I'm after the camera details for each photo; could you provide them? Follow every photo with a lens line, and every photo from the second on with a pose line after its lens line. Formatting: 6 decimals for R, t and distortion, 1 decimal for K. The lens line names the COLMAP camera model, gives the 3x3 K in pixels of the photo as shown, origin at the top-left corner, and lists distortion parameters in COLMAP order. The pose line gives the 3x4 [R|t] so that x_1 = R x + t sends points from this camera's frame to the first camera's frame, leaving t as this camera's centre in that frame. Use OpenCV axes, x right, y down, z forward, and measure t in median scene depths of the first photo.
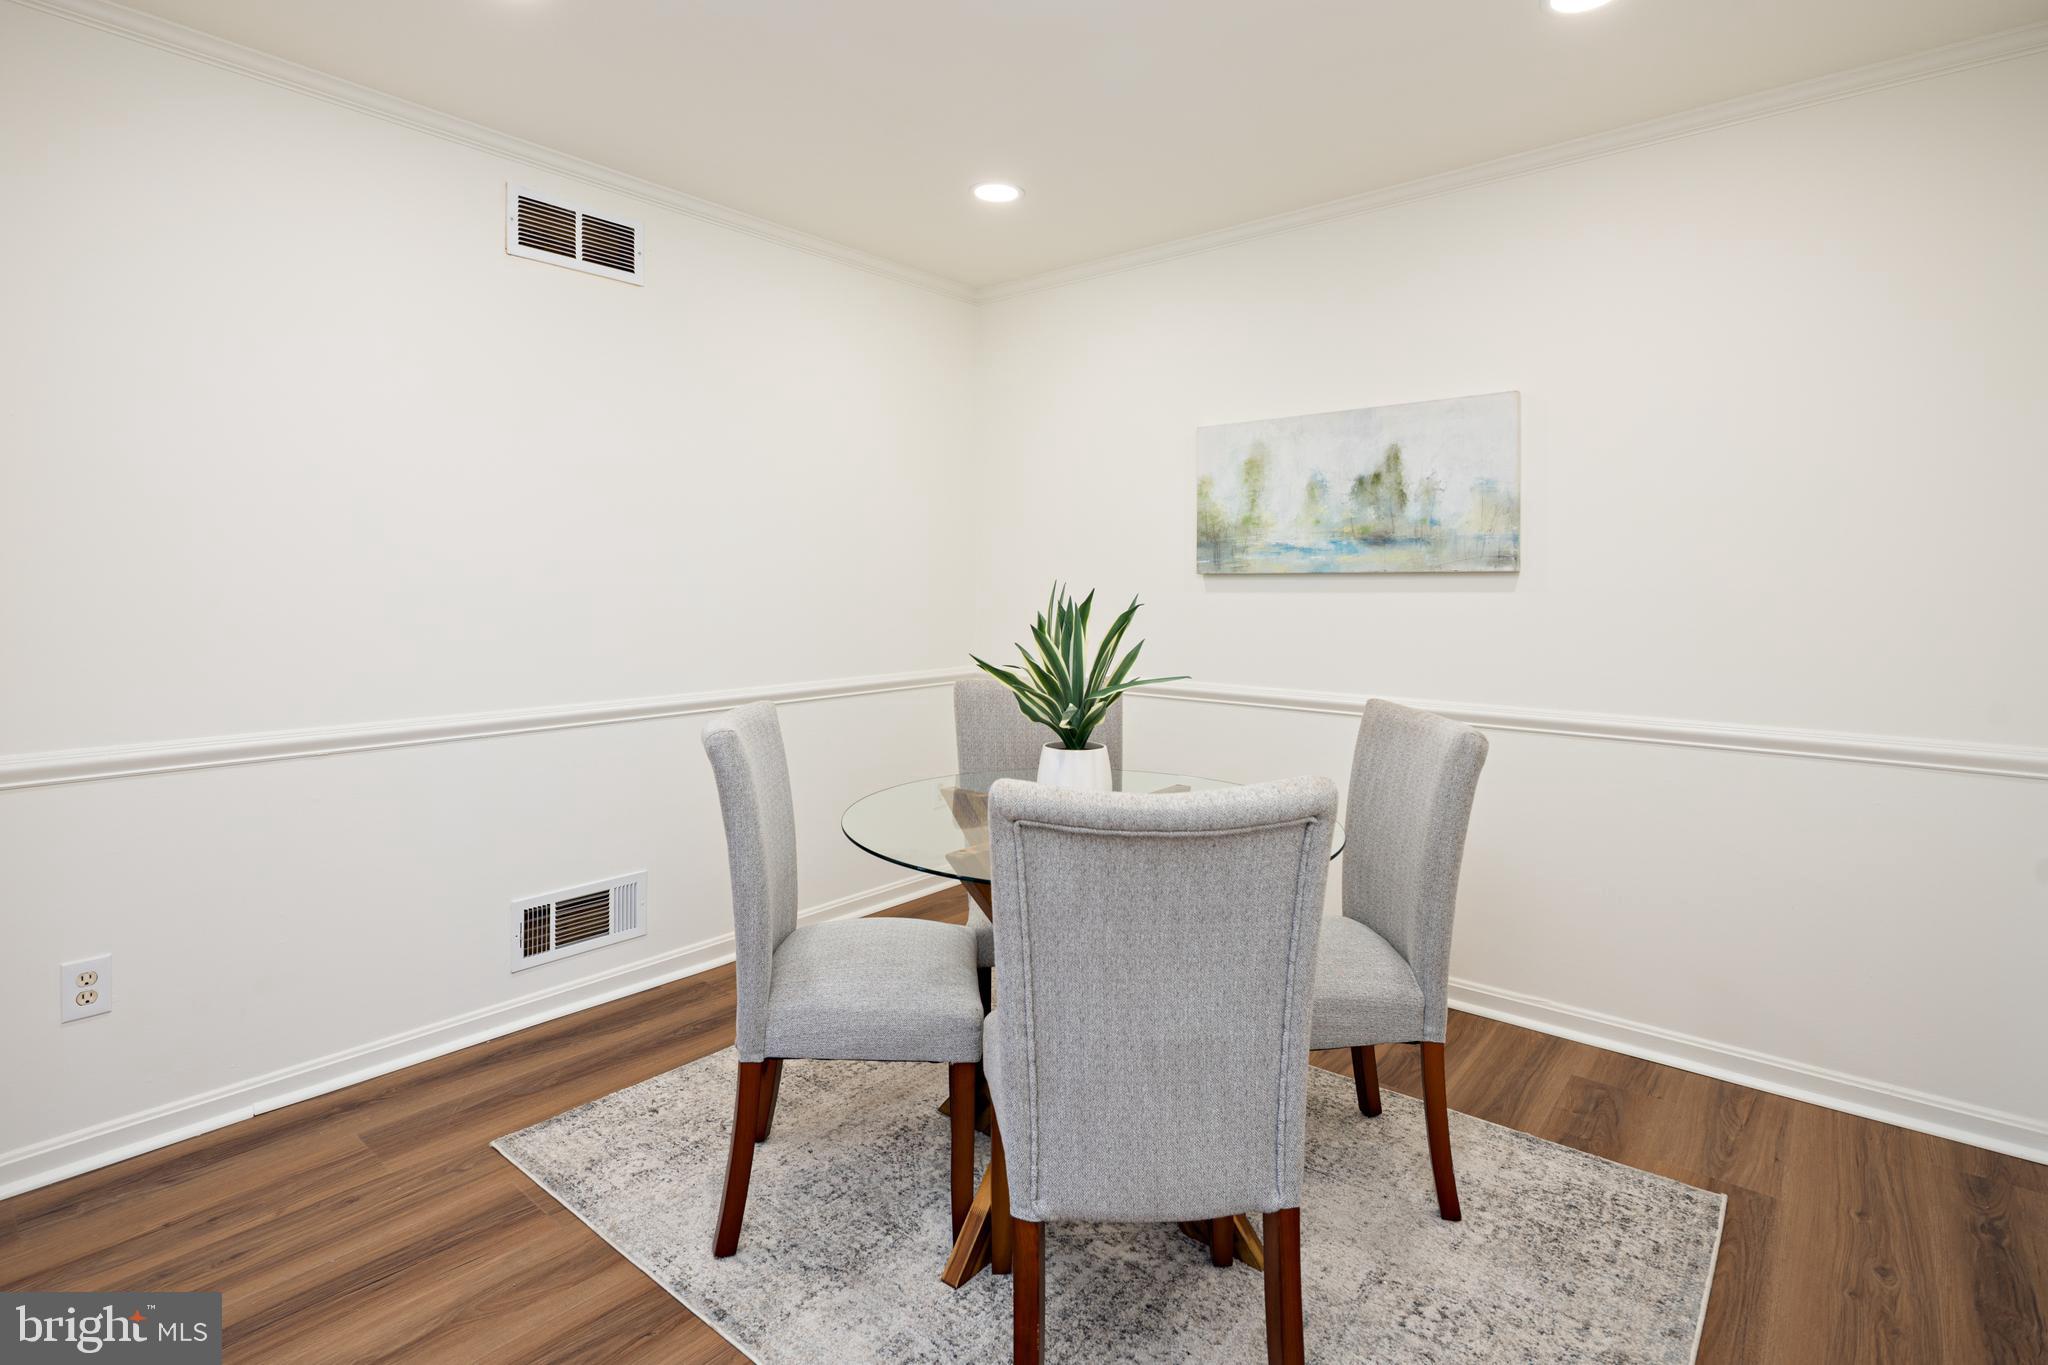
lens RADIAL K [[1000.8, 0, 1013.7], [0, 1000.8, 572.2], [0, 0, 1]] dist [0.002403, -0.001116]
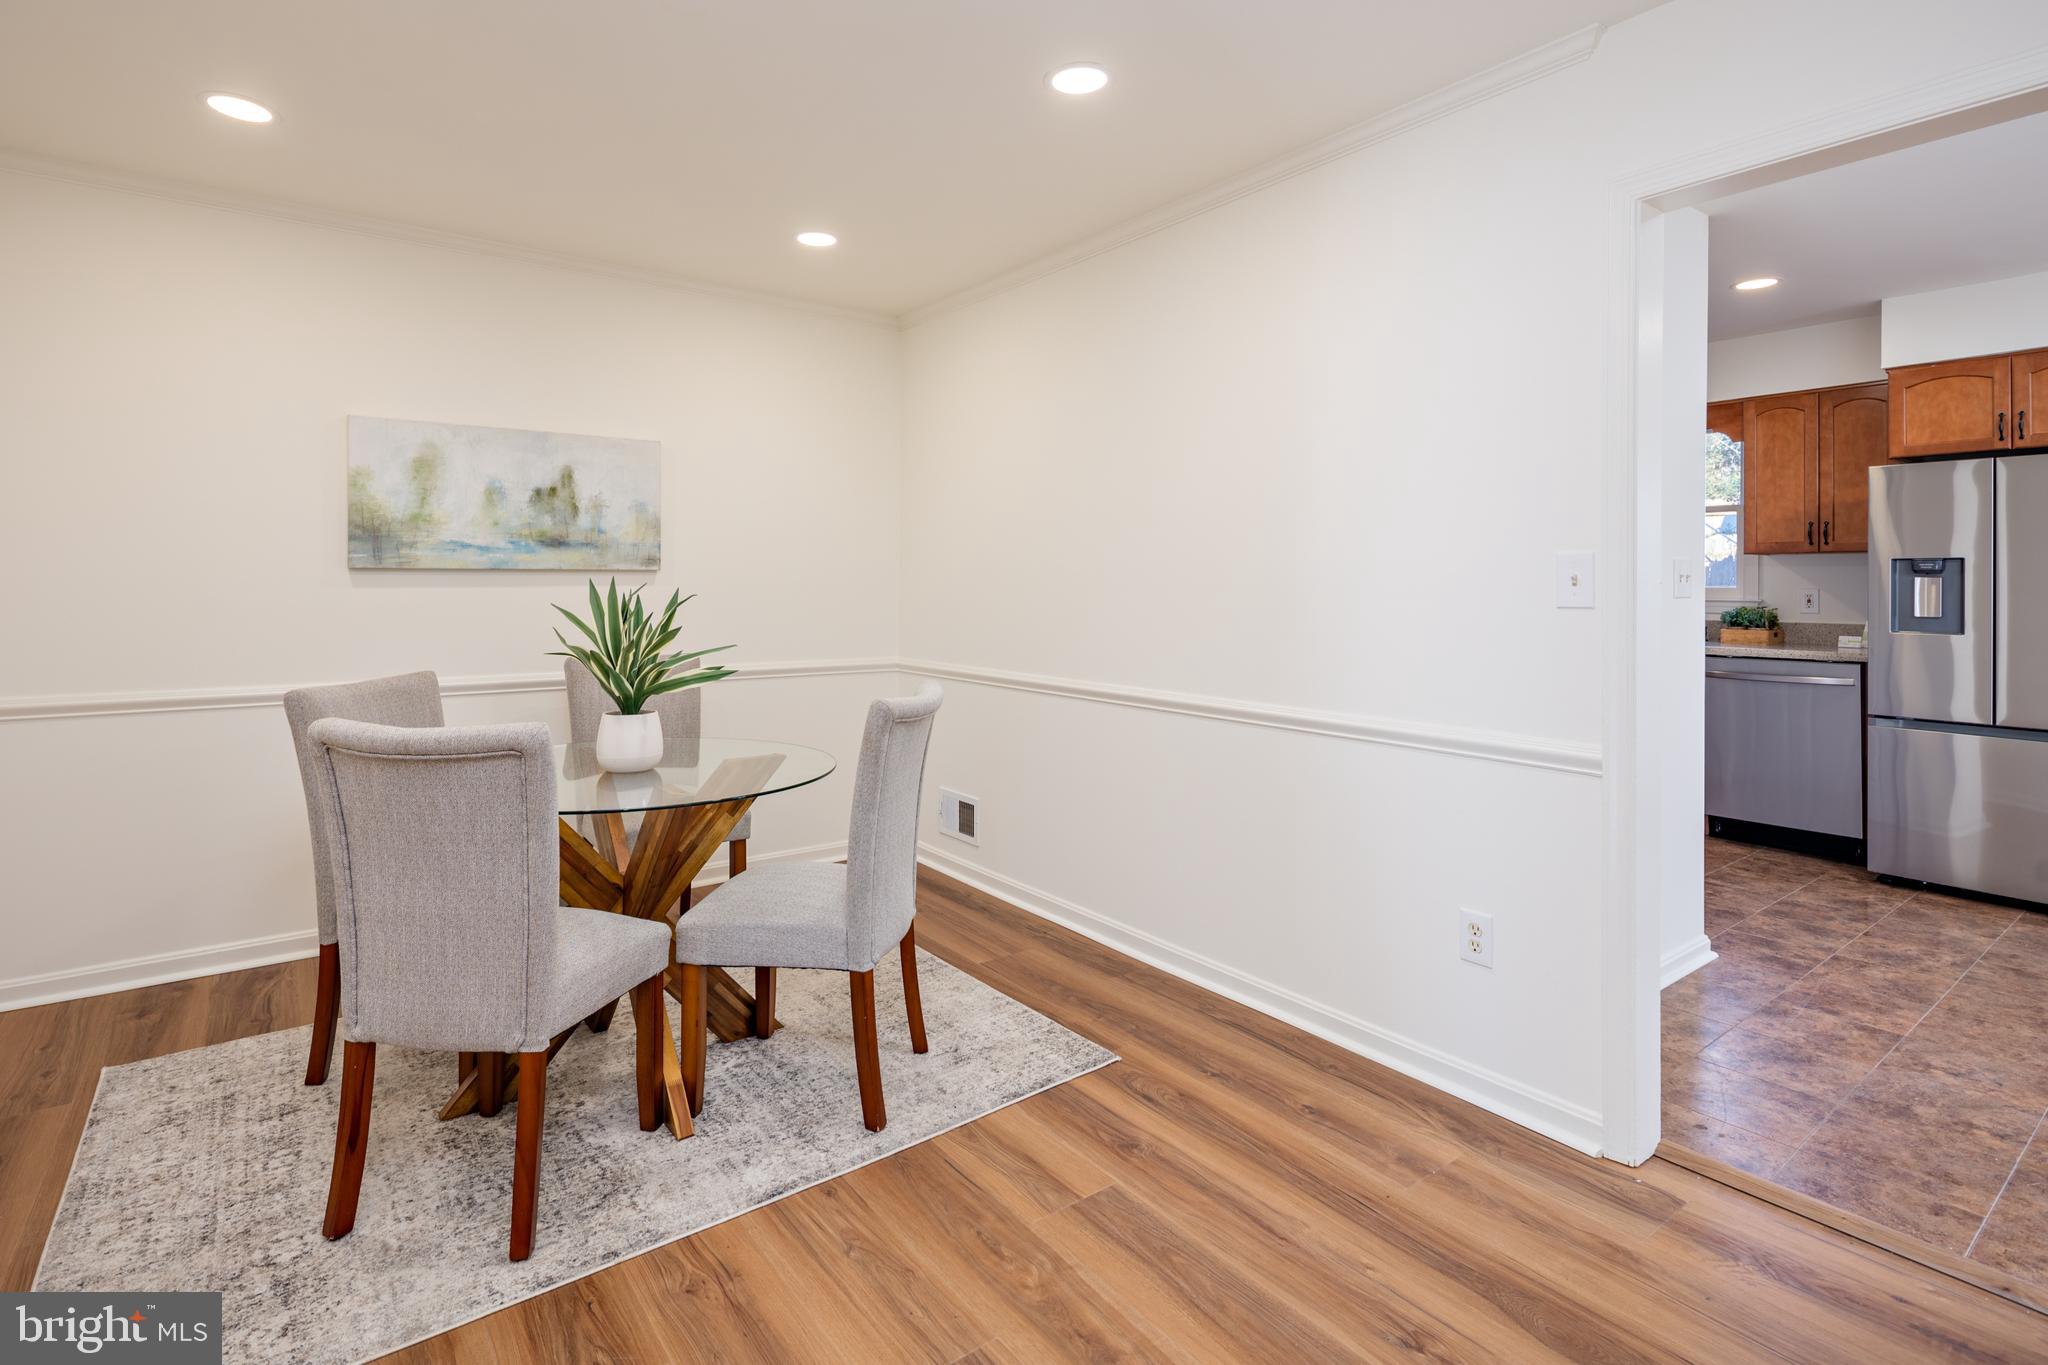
lens RADIAL K [[1000.8, 0, 1013.7], [0, 1000.8, 572.2], [0, 0, 1]] dist [0.002403, -0.001116]
pose [[0.224830, 0.006145, 0.974379, -0.680323], [-0.015415, 0.999877, -0.002750, -0.001686], [-0.974276, -0.014402, 0.224897, 0.184327]]
